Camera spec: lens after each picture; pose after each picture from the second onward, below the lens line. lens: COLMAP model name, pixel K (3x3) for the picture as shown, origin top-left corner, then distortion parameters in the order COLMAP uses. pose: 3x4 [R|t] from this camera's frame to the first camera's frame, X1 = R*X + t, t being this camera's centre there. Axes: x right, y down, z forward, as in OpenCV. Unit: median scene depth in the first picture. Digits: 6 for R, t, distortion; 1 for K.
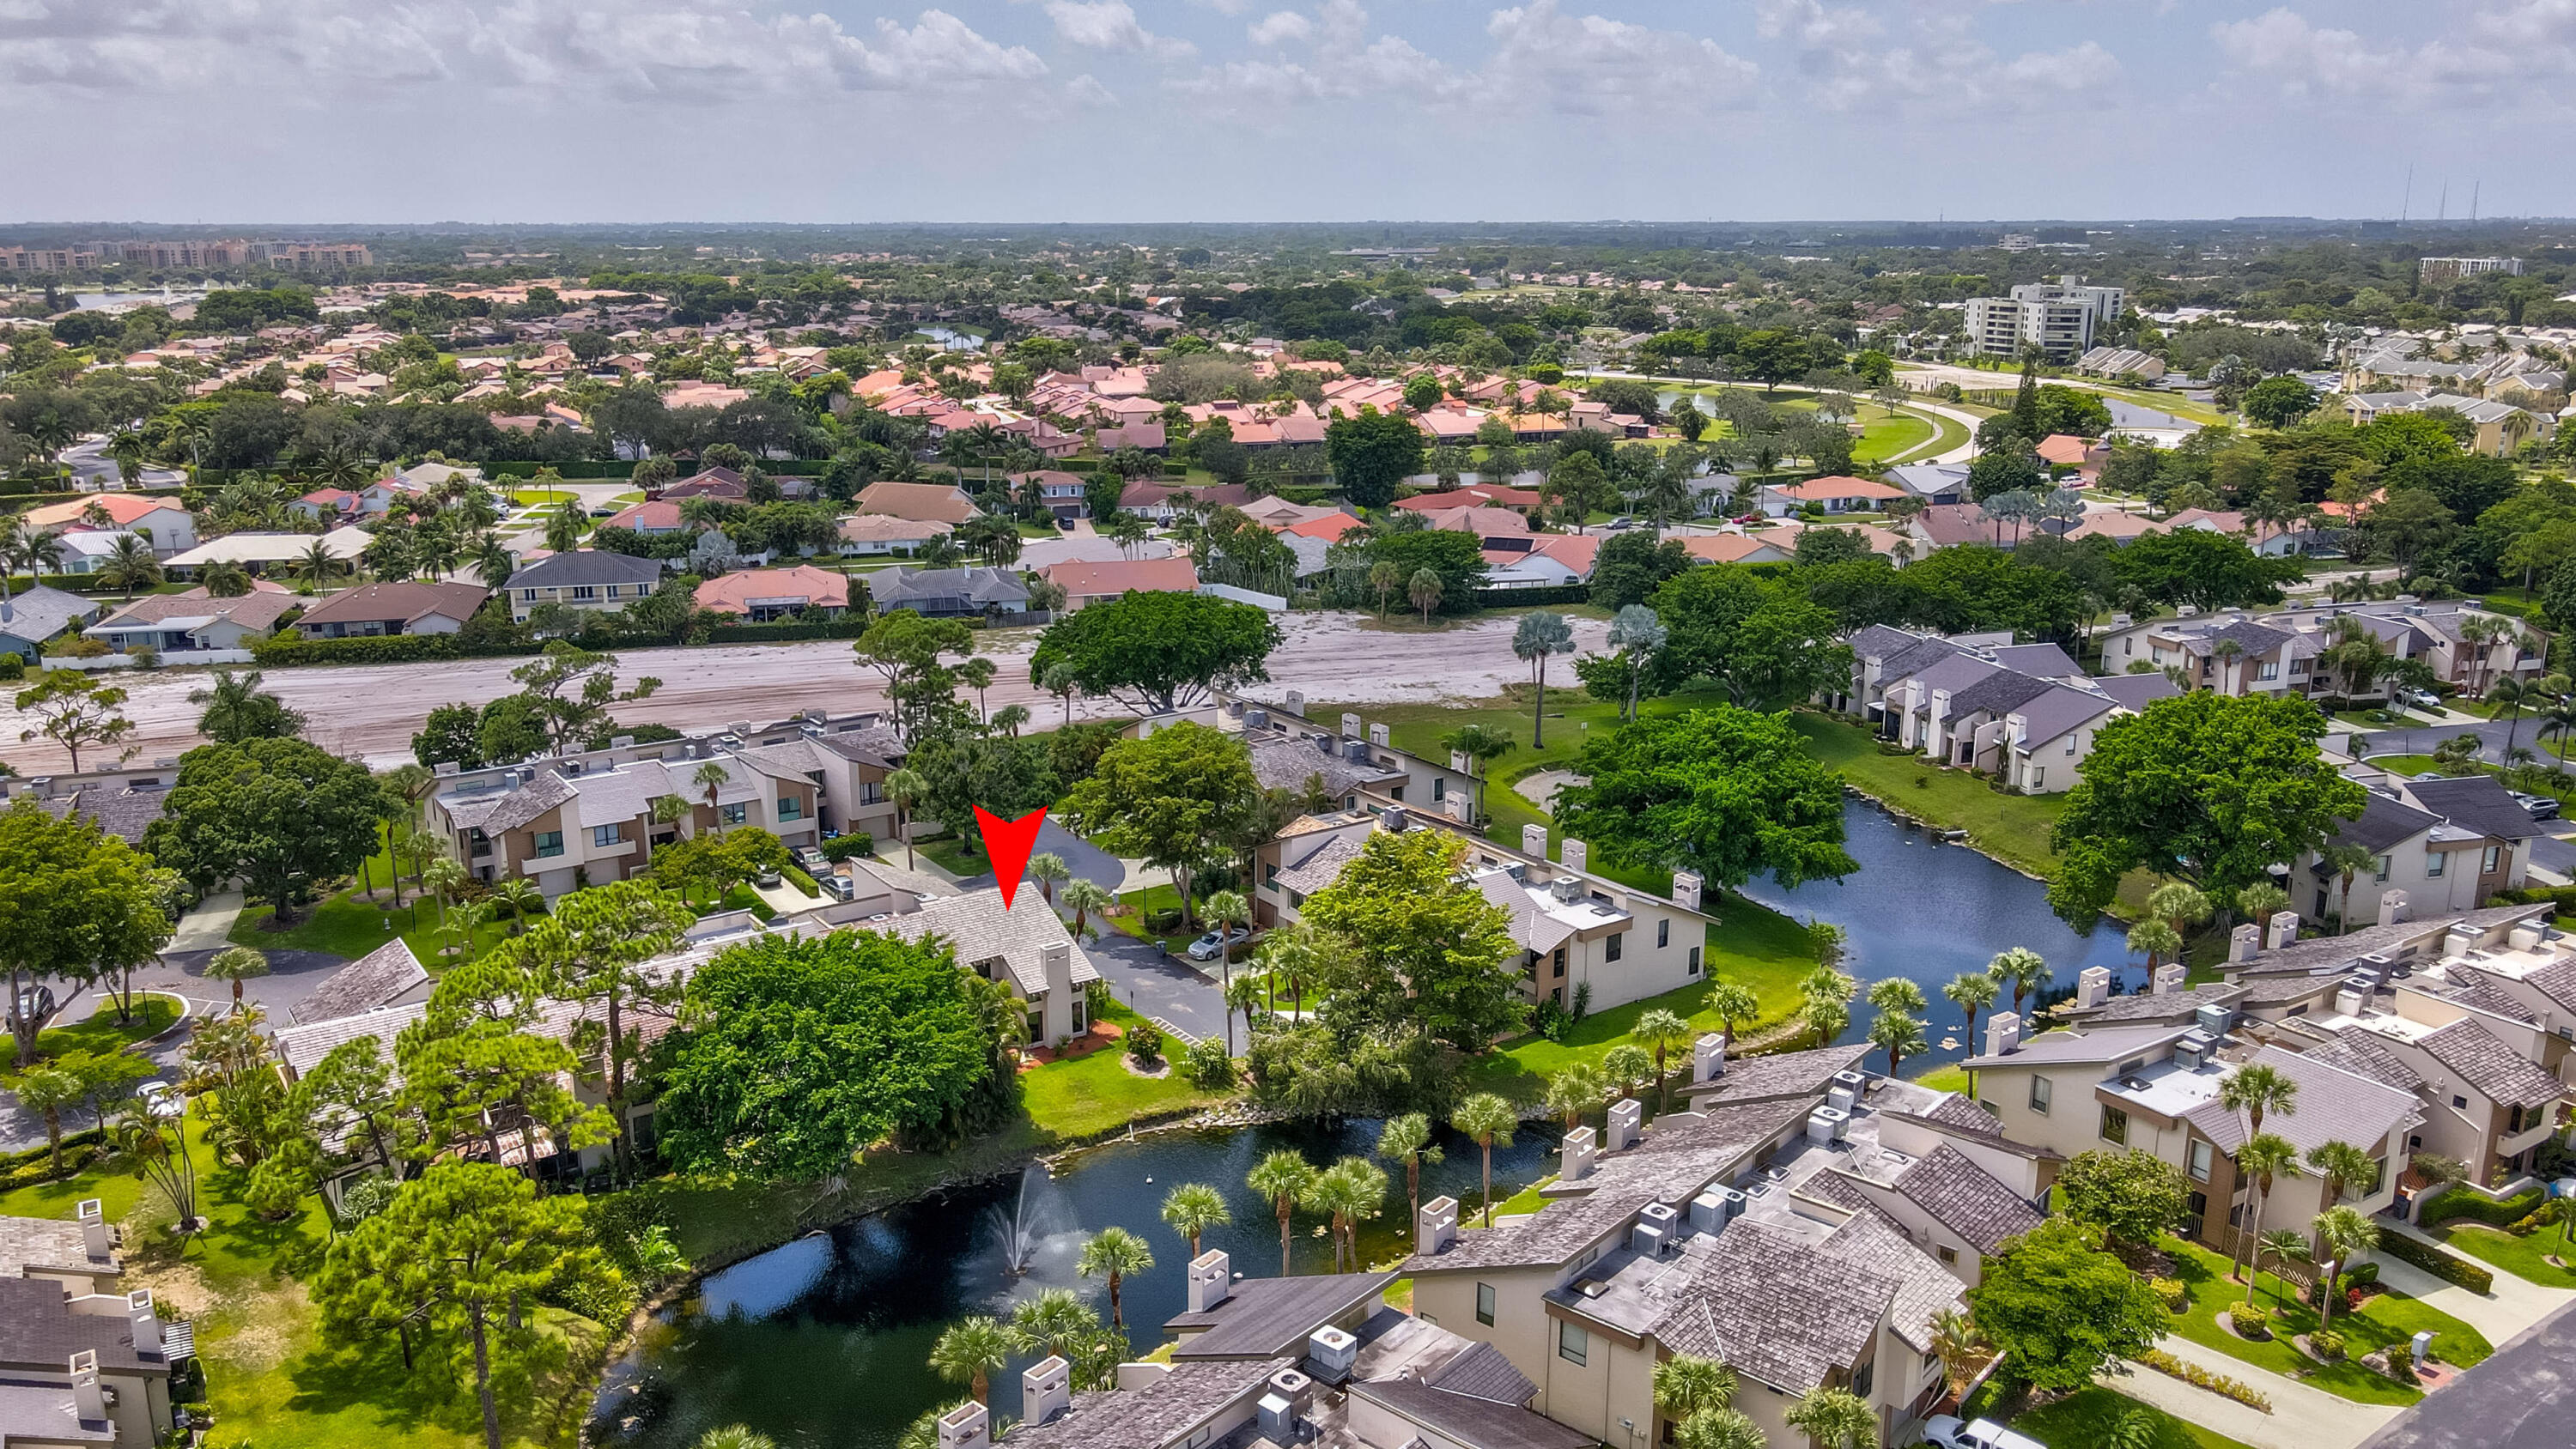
lens RADIAL K [[2026.2, 0, 1288.0], [0, 2026.2, 724.5], [0, 0, 1]] dist [0.000483, 0.002347]
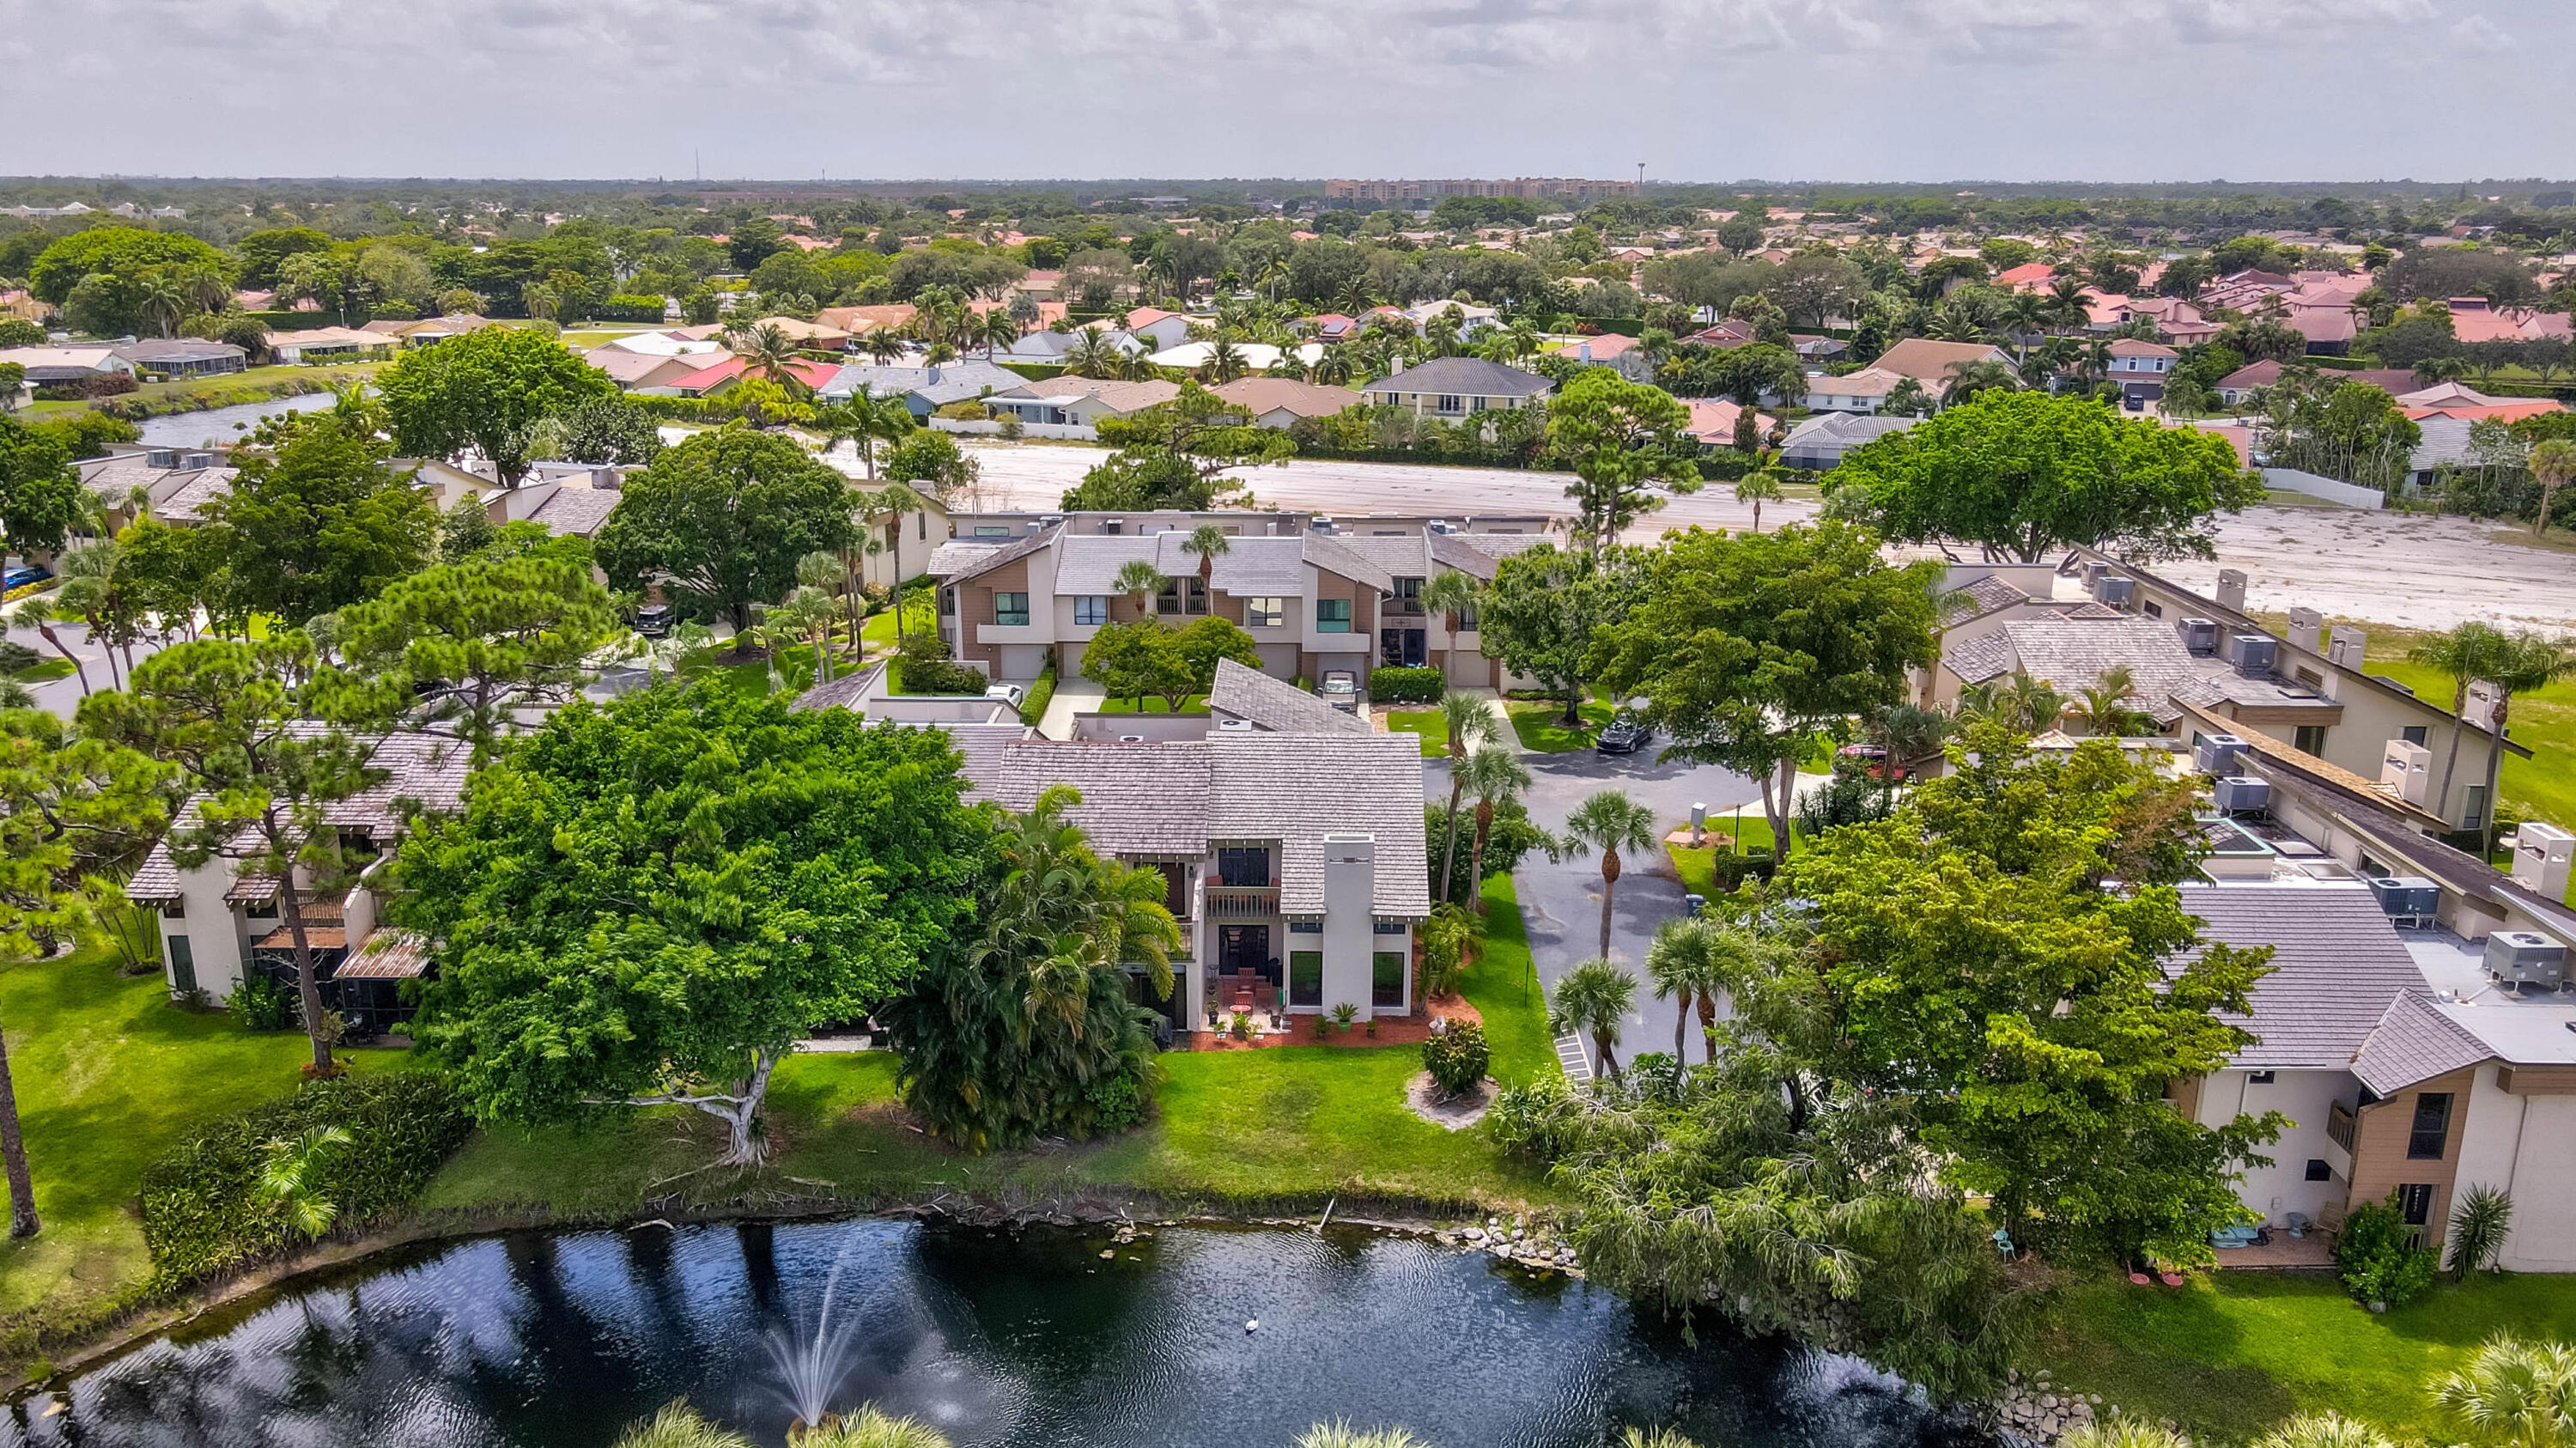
lens RADIAL K [[1936.0, 0, 1288.0], [0, 1936.0, 724.0], [0, 0, 1]] dist [0.006231, 0.006827]
pose [[0.811551, 0.157740, -0.562586, 0.105036], [-0.144977, 0.987120, 0.067638, 0.030293], [0.566009, 0.026670, 0.823967, 0.370082]]
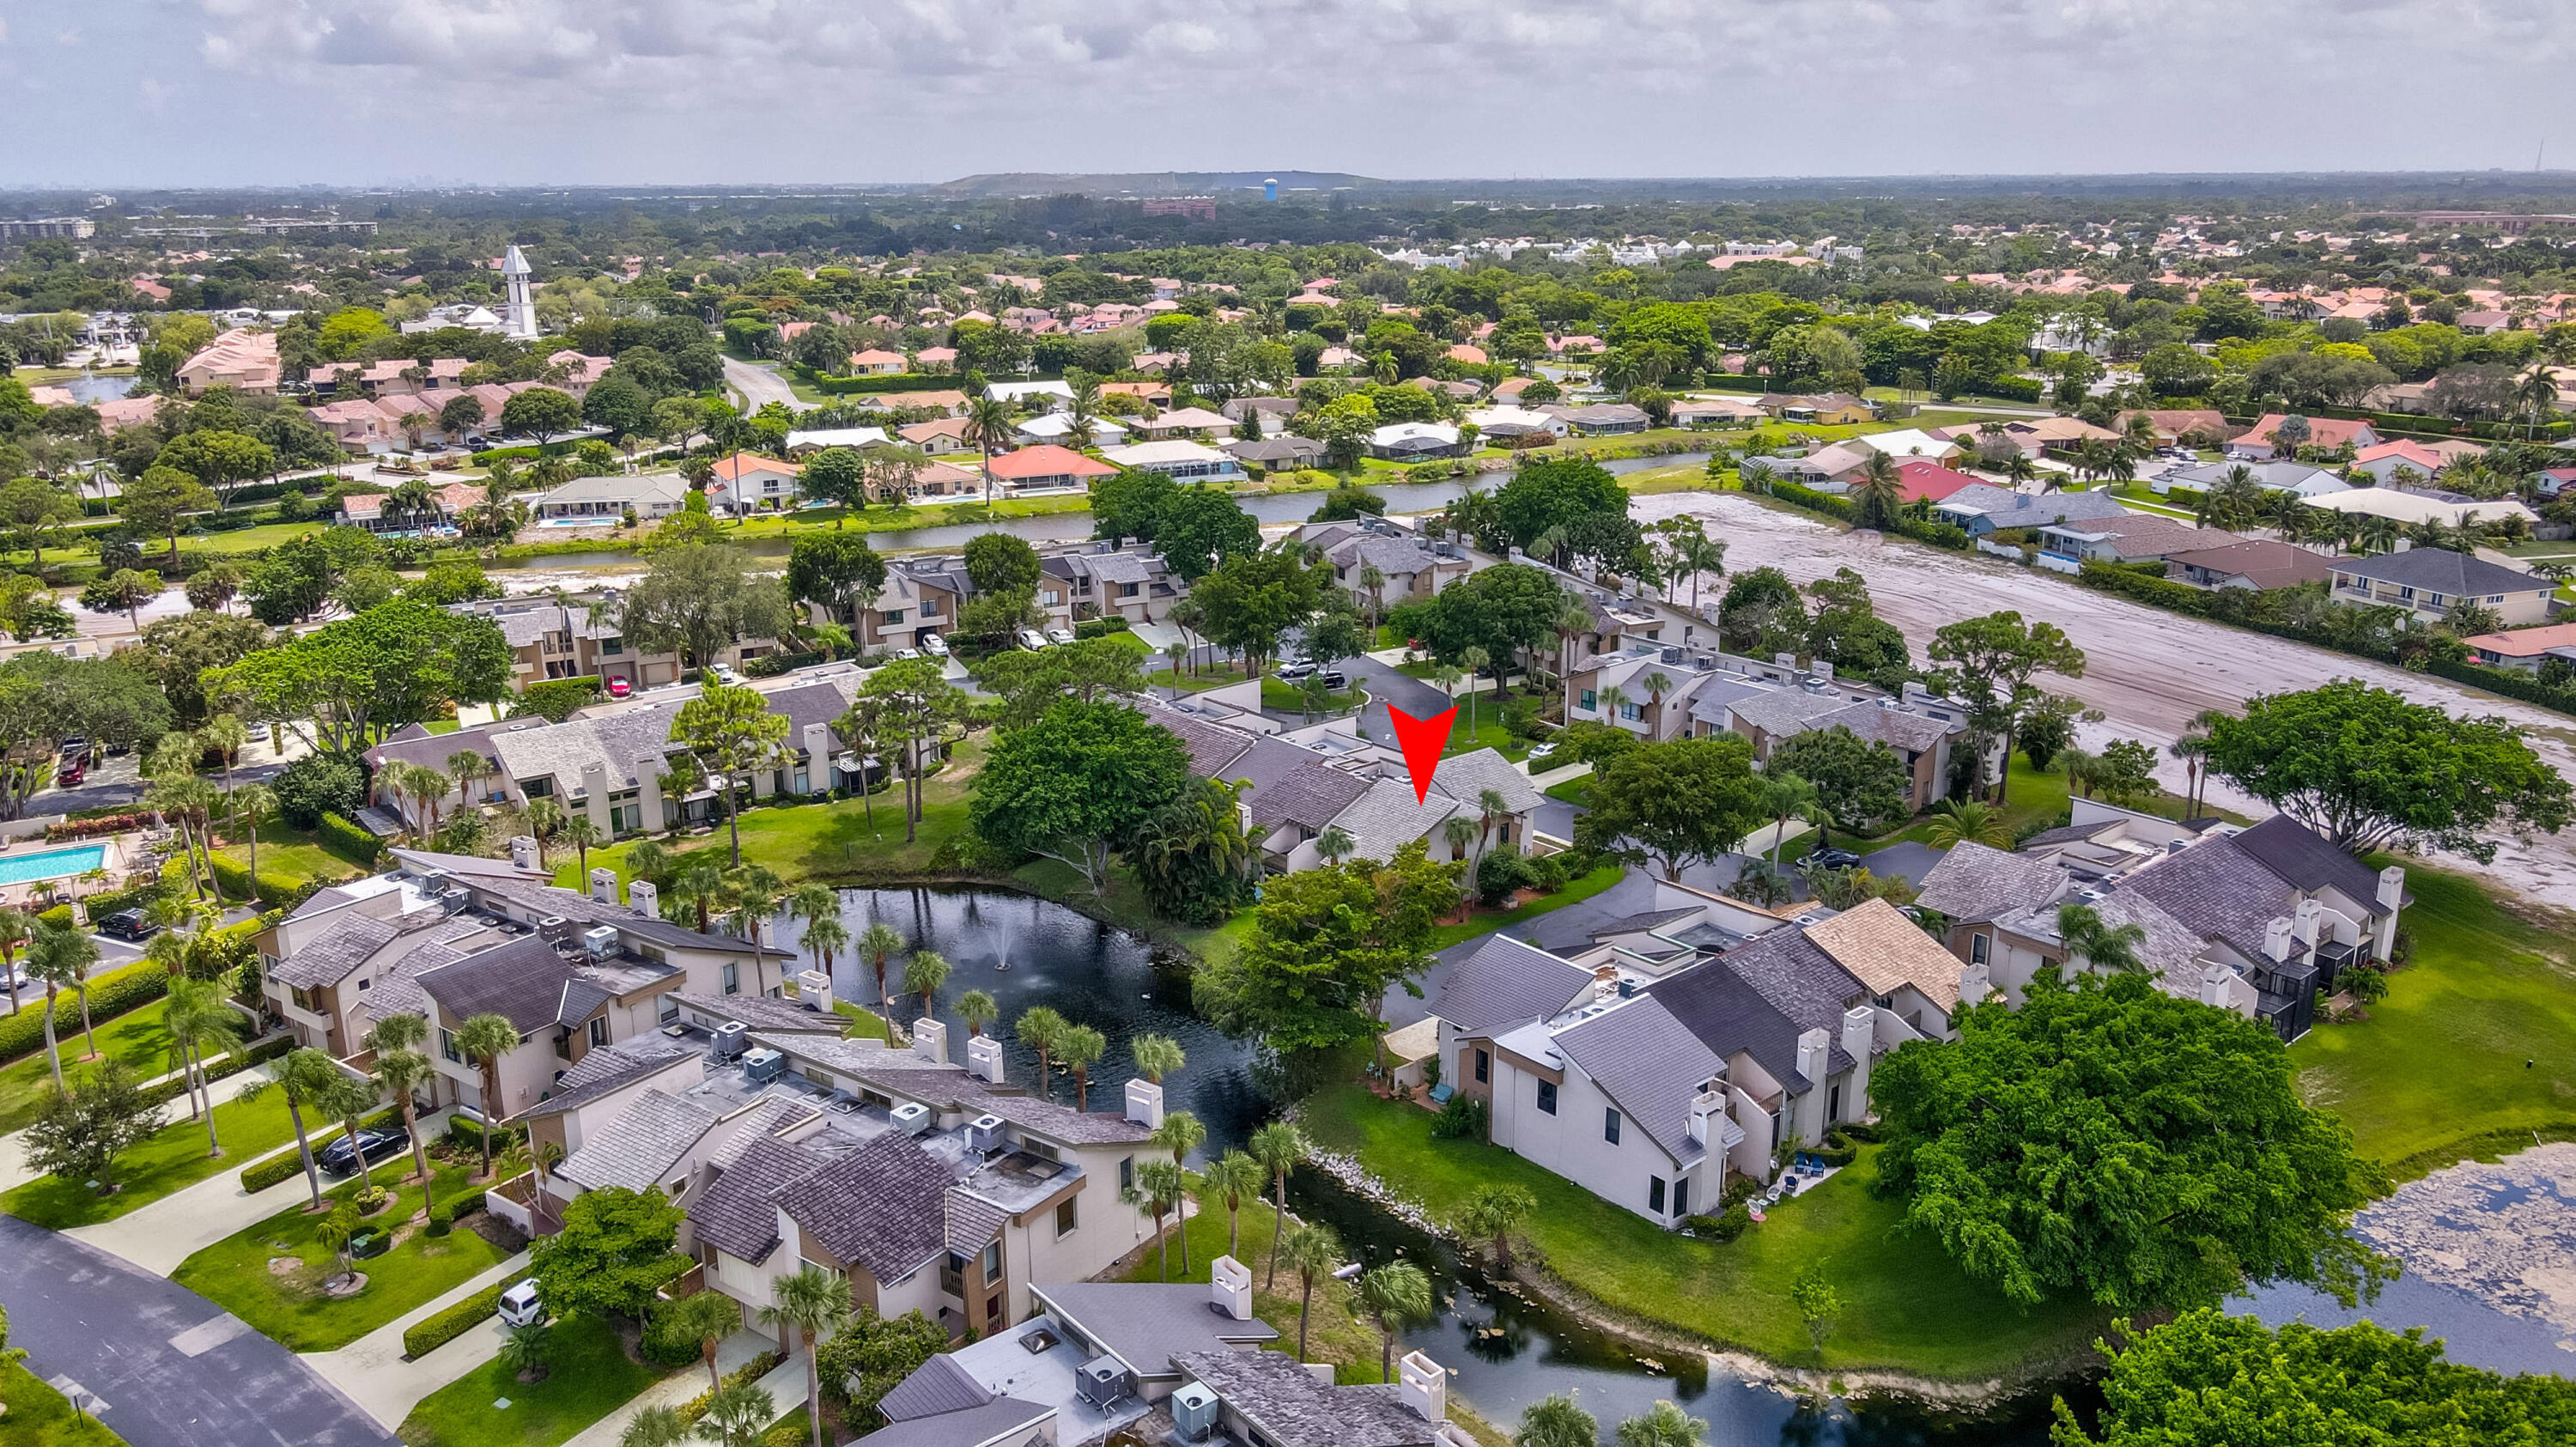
lens RADIAL K [[1935.9, 0, 1288.0], [0, 1935.9, 723.5], [0, 0, 1]] dist [0.006231, 0.006827]
pose [[0.087609, 0.272426, -0.958180, 0.588507], [-0.237549, 0.939843, 0.245492, -0.134052], [0.967417, 0.206107, 0.147053, 0.513996]]
